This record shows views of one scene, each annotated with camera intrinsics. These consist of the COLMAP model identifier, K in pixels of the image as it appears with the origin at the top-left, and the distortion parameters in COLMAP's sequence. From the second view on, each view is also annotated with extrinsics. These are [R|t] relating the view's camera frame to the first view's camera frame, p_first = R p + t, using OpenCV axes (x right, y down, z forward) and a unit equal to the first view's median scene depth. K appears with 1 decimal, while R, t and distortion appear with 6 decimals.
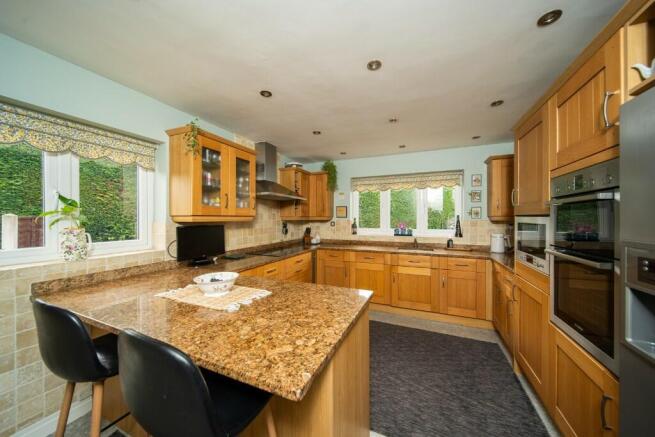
lens RADIAL K [[227.4, 0, 328.4], [0, 227.4, 218.3], [0, 0, 1]] dist [-0.000358, 0.000001]
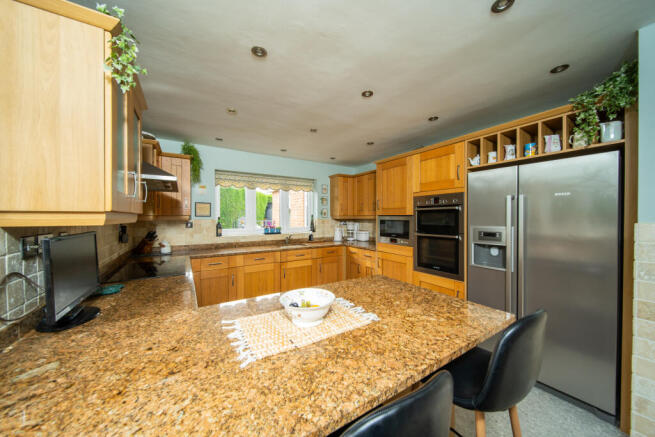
lens RADIAL K [[227.4, 0, 328.3], [0, 227.4, 217.9], [0, 0, 1]] dist [-0.000358, 0.000001]
pose [[0.565906, -0.004793, 0.824456, -0.459369], [0.002647, 0.999989, 0.003996, -0.001287], [-0.824465, -0.000079, 0.565912, 0.228788]]
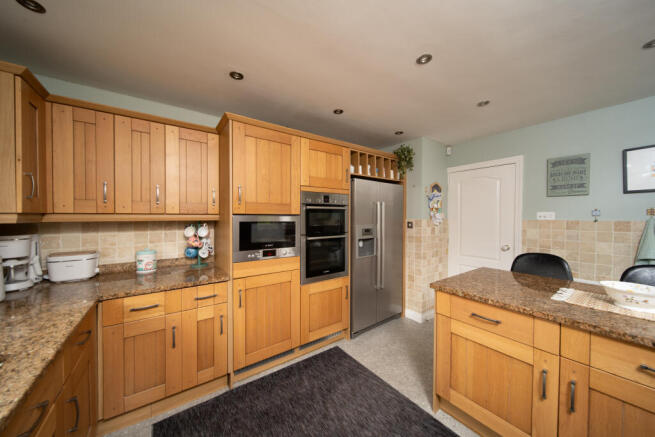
lens RADIAL K [[227.4, 0, 328.2], [0, 227.4, 218.9], [0, 0, 1]] dist [-0.000358, 0.000001]
pose [[-0.860417, -0.005723, 0.509558, 0.027026], [-0.000330, 0.999943, 0.010673, -0.002409], [-0.509590, 0.009015, -0.860370, 0.990154]]
